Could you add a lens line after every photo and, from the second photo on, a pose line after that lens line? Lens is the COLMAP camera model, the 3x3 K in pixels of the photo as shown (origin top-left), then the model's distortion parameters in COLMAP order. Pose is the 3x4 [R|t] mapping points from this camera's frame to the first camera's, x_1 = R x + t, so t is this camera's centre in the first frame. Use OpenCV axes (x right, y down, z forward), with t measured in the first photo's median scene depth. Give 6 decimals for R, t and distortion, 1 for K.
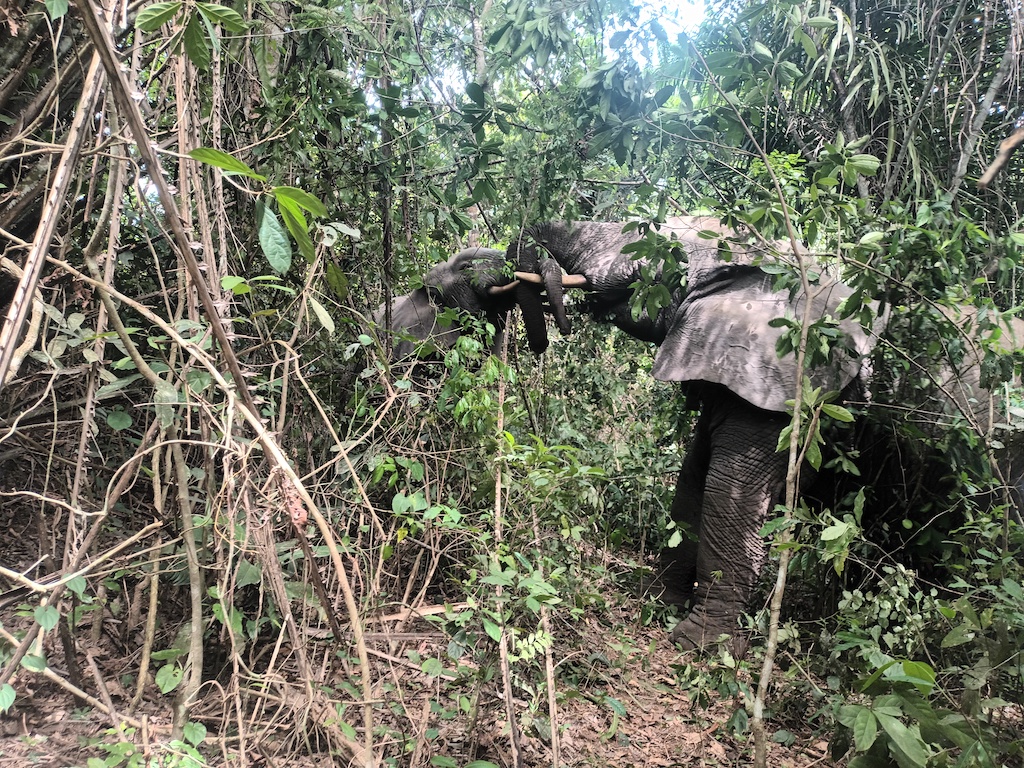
lens RADIAL K [[791.8, 0, 500.1], [0, 791.8, 383.4], [0, 0, 1]] dist [0.090611, -0.003709]
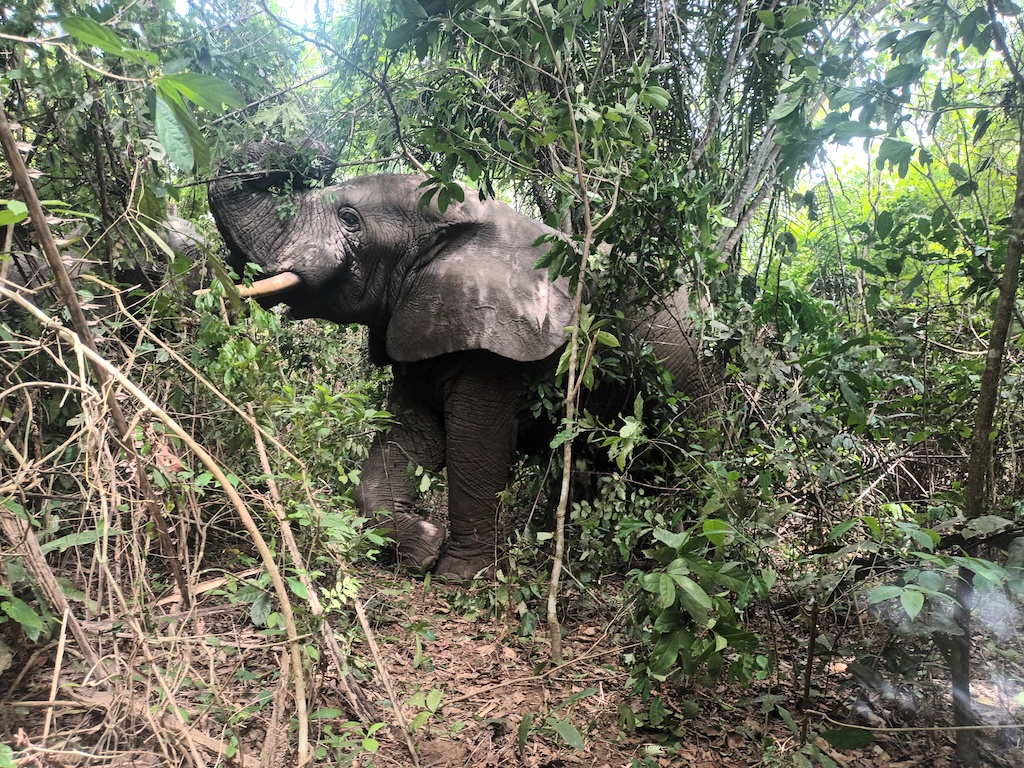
lens RADIAL K [[791.8, 0, 500.1], [0, 791.8, 383.4], [0, 0, 1]] dist [0.090611, -0.003709]
pose [[0.911915, -0.081135, 0.402279, -0.147505], [0.065917, 0.996492, 0.051557, 0.028454], [-0.405051, -0.020498, 0.914064, 0.019913]]
